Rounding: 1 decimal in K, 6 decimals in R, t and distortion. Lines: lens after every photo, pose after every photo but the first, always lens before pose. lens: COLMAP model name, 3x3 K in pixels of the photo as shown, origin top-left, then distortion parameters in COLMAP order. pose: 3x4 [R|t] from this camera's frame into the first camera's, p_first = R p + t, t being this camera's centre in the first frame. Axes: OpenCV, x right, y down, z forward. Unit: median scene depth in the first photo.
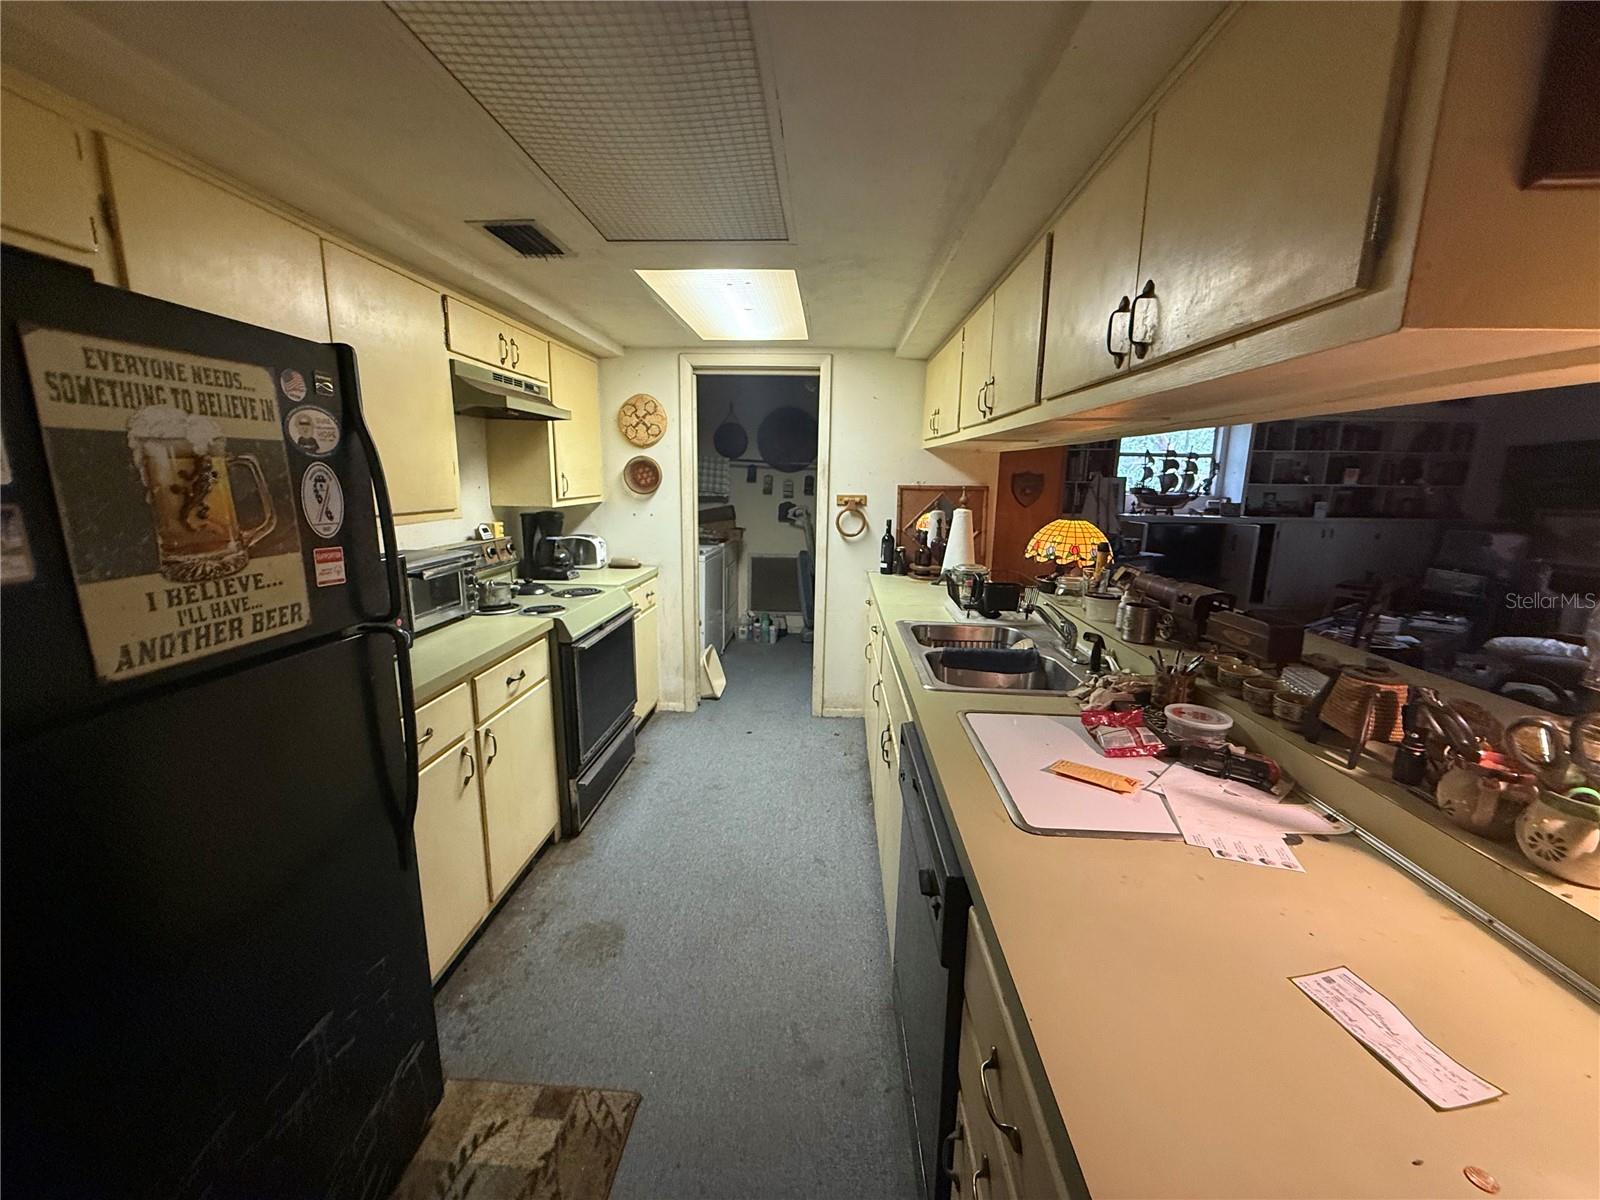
lens RADIAL K [[634.8, 0, 801.2], [0, 634.8, 590.9], [0, 0, 1]] dist [0.001536, 0.000067]
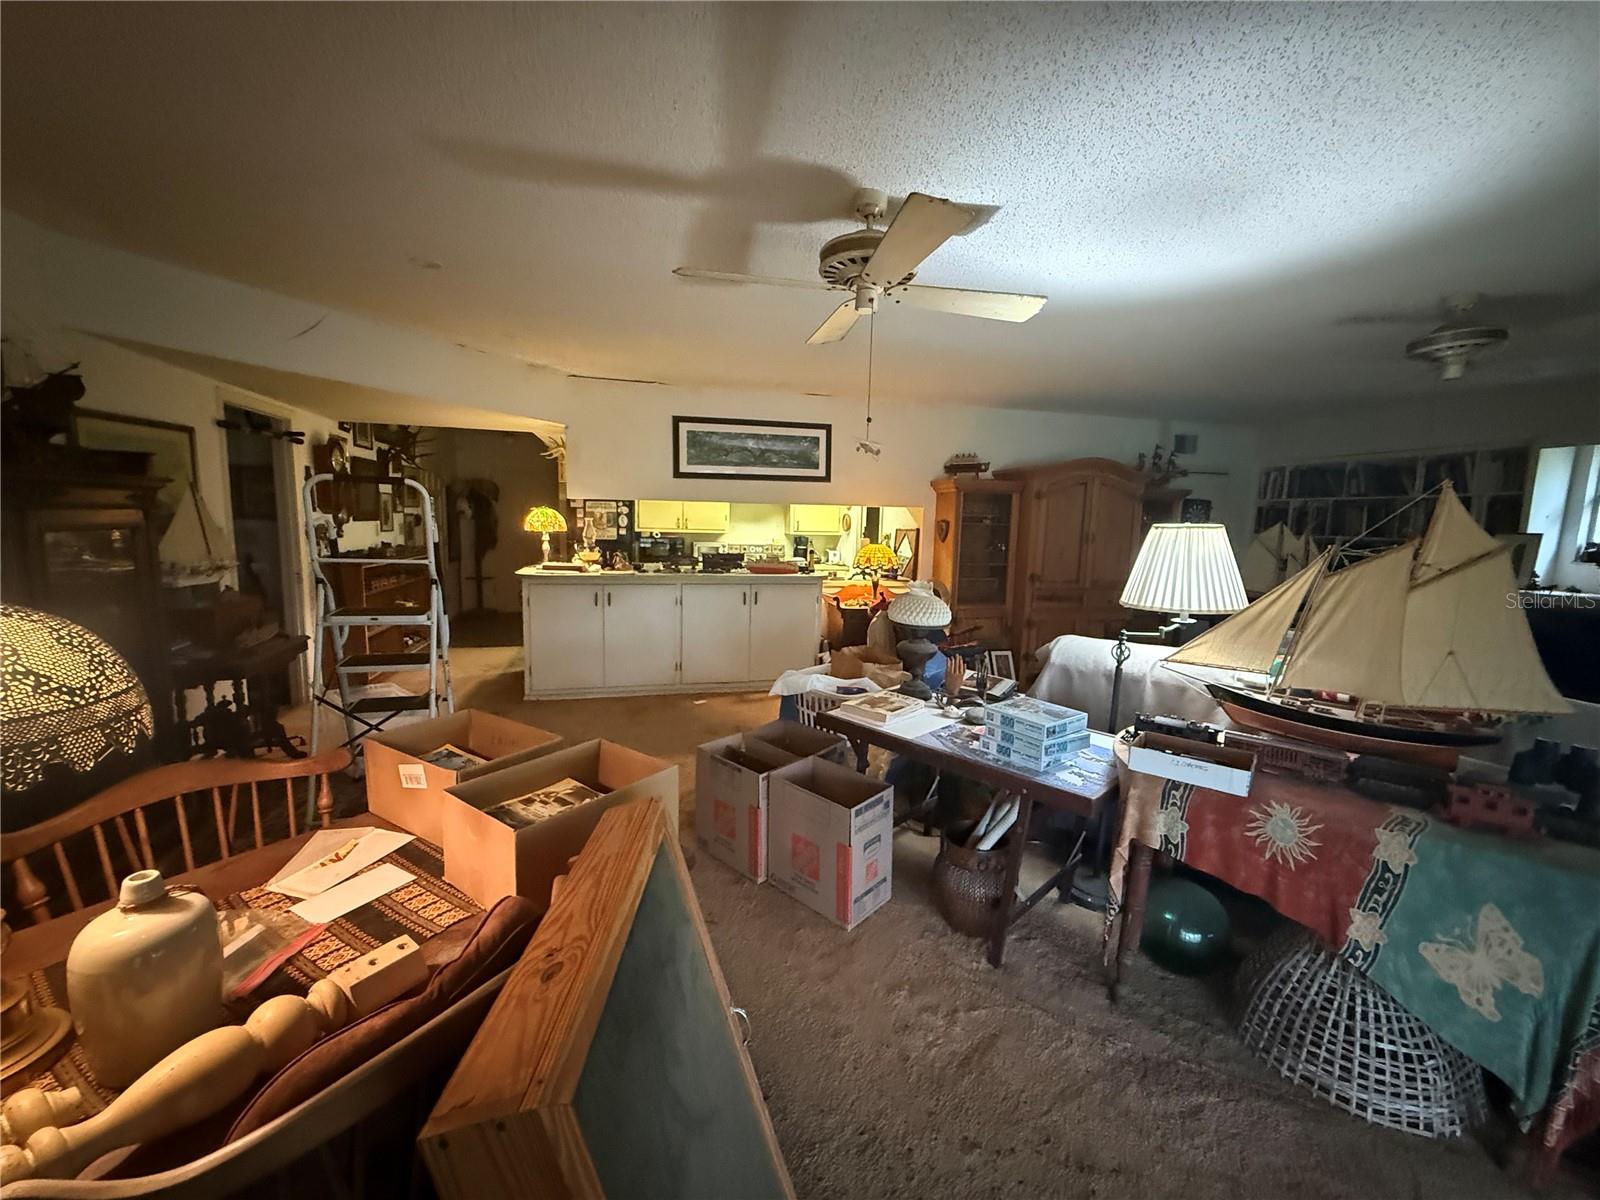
lens RADIAL K [[634.8, 0, 793.2], [0, 634.8, 598.2], [0, 0, 1]] dist [0.001536, 0.000067]
pose [[0.310222, 0.105122, -0.944834, 0.897621], [-0.191162, 0.980465, 0.046321, -0.000410], [0.931246, 0.166247, 0.324257, 0.099204]]
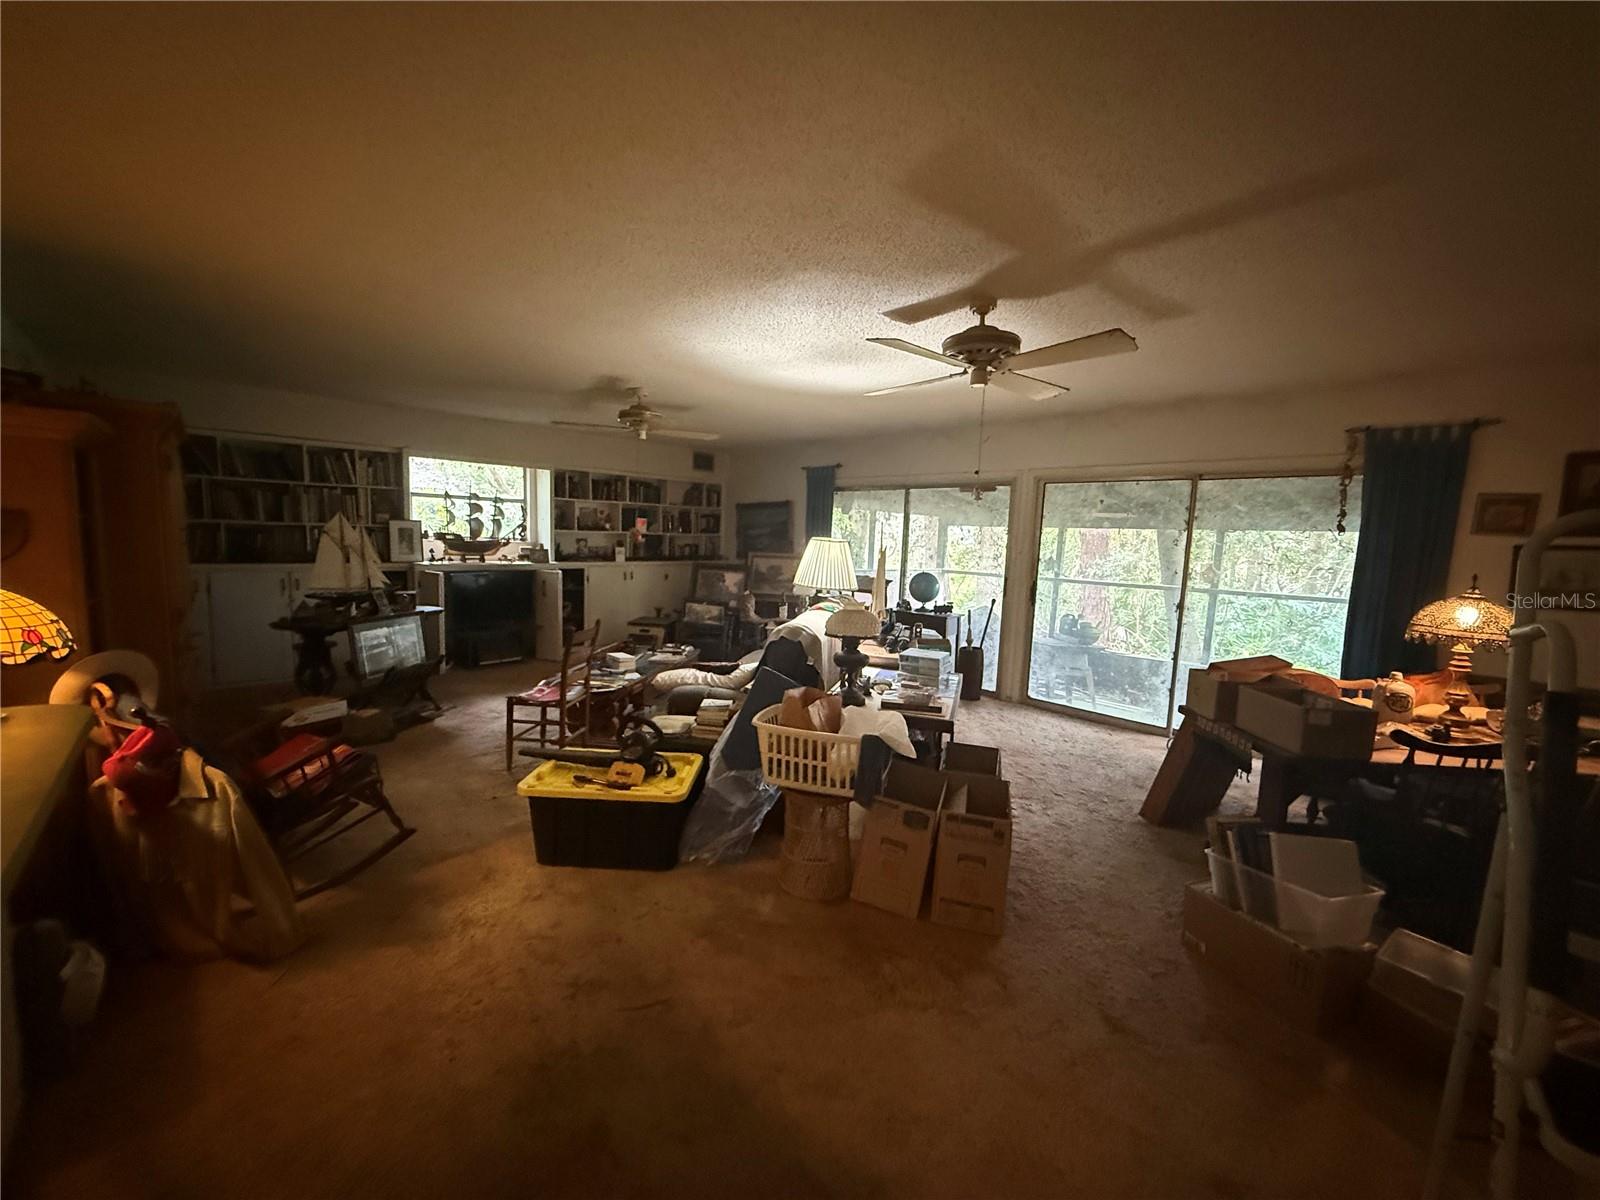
lens RADIAL K [[634.8, 0, 790.1], [0, 634.8, 602.1], [0, 0, 1]] dist [0.001536, 0.000067]
pose [[0.692475, -0.068197, 0.718211, 0.229326], [0.104954, 0.994454, -0.006765, -0.008162], [-0.713766, 0.080064, 0.695793, 0.038133]]
